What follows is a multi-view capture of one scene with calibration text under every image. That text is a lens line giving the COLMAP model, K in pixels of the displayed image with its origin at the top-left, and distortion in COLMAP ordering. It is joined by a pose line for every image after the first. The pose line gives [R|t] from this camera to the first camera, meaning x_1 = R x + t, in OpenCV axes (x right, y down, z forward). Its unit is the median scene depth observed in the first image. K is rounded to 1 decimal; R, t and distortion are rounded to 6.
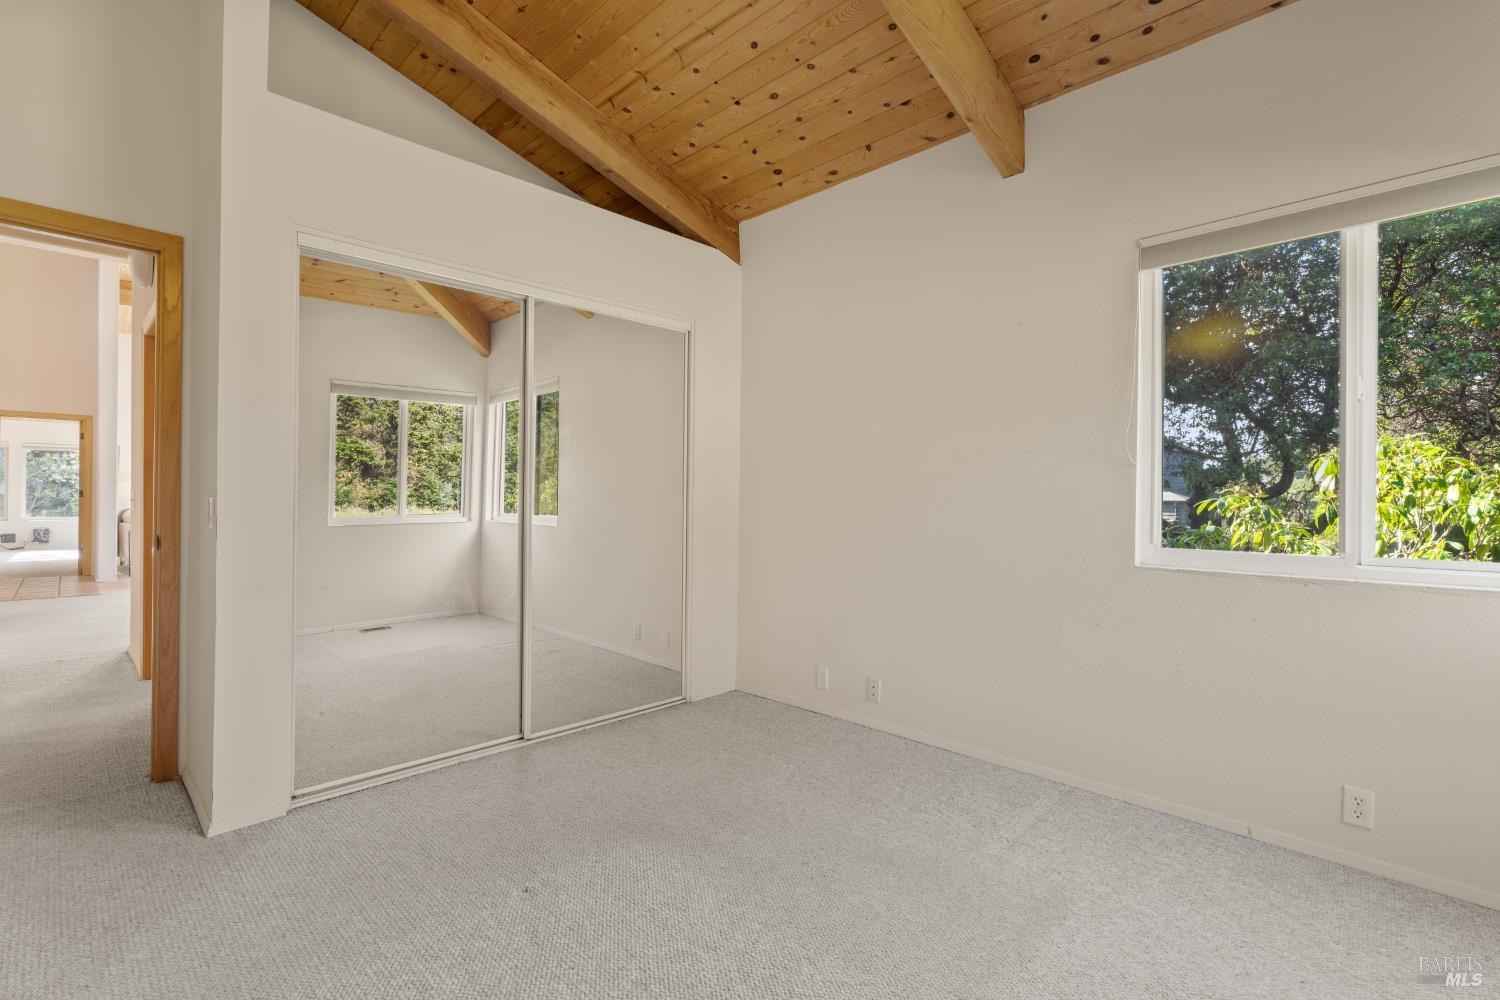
lens RADIAL K [[696.5, 0, 750.0], [0, 696.5, 500.0], [0, 0, 1]] dist [0.002844, 0.001074]
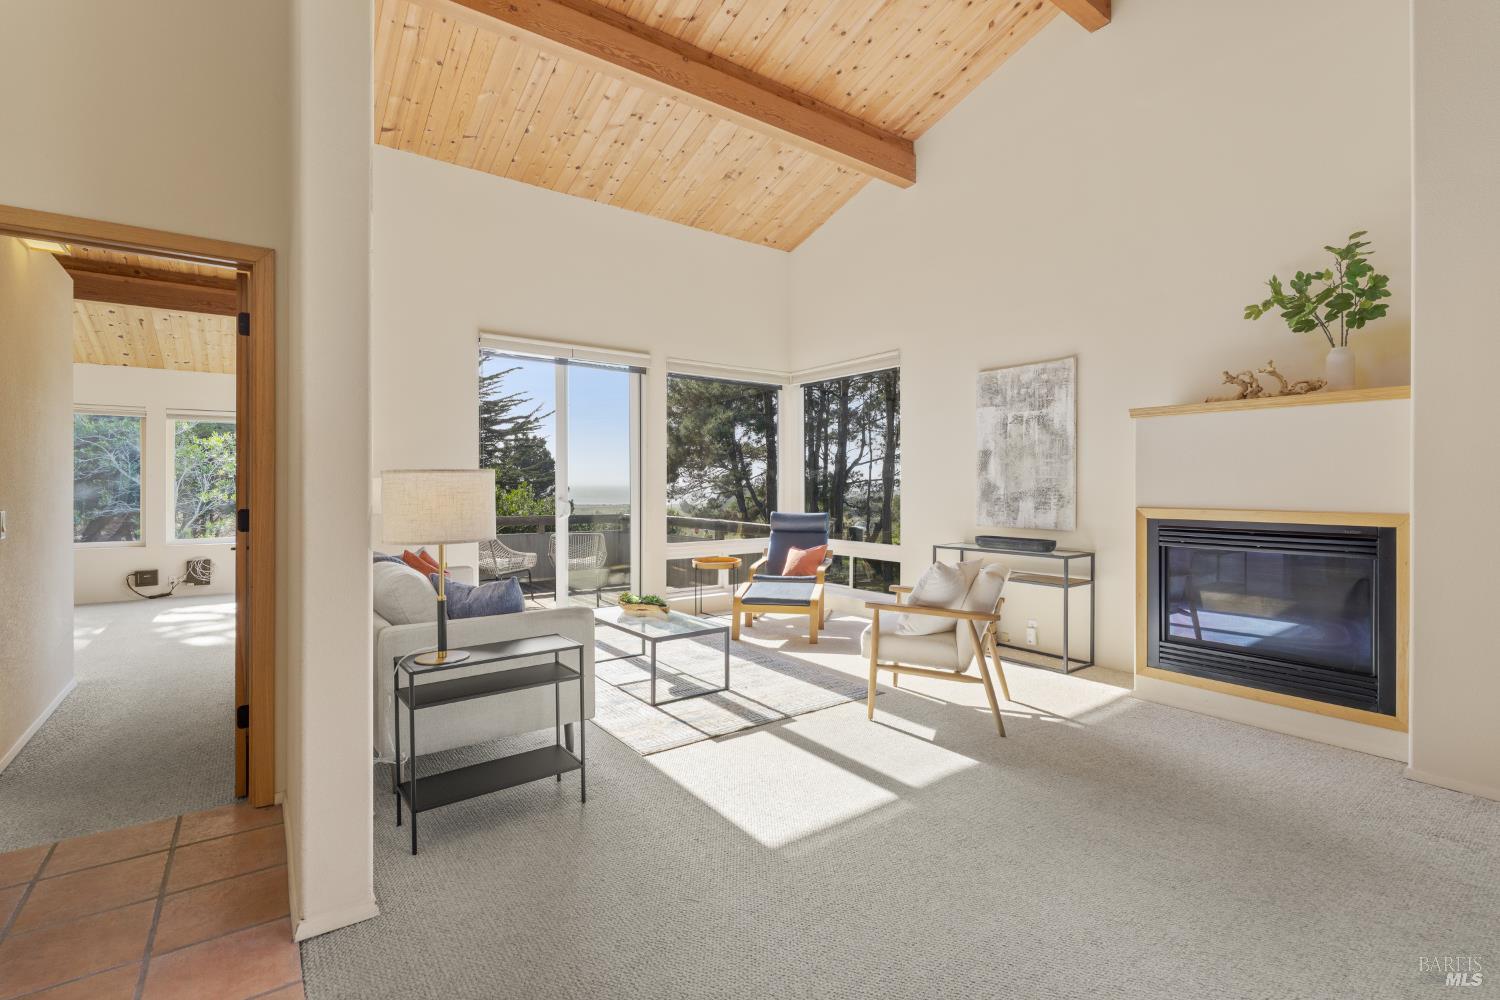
lens RADIAL K [[684.8, 0, 749.8], [0, 684.8, 483.4], [0, 0, 1]] dist [0.001491, 0.000996]
pose [[0.989123, -0.010131, -0.146738, -0.423041], [0.009268, 0.999936, -0.006563, -0.011302], [0.146795, 0.005132, 0.989154, 0.446106]]
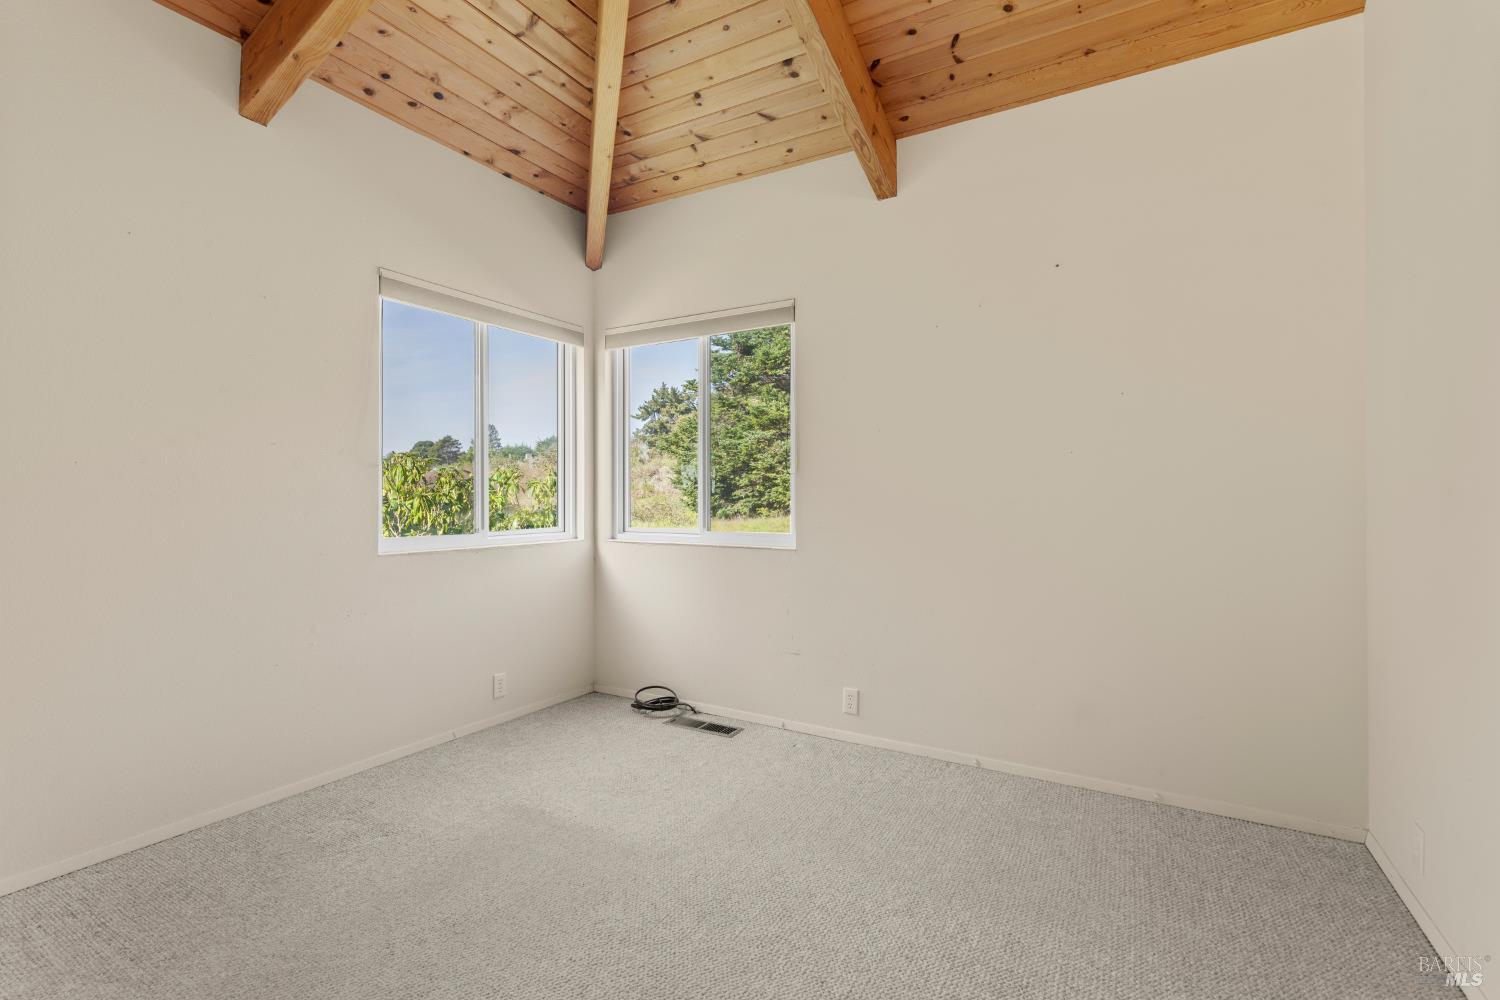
lens RADIAL K [[679.2, 0, 751.1], [0, 679.2, 496.8], [0, 0, 1]] dist [-0.002748, -0.000406]
pose [[-0.257963, -0.004763, 0.966143, -1.113960], [0.000972, 0.999986, 0.005189, -0.008706], [-0.966154, 0.002277, -0.257955, 1.169929]]
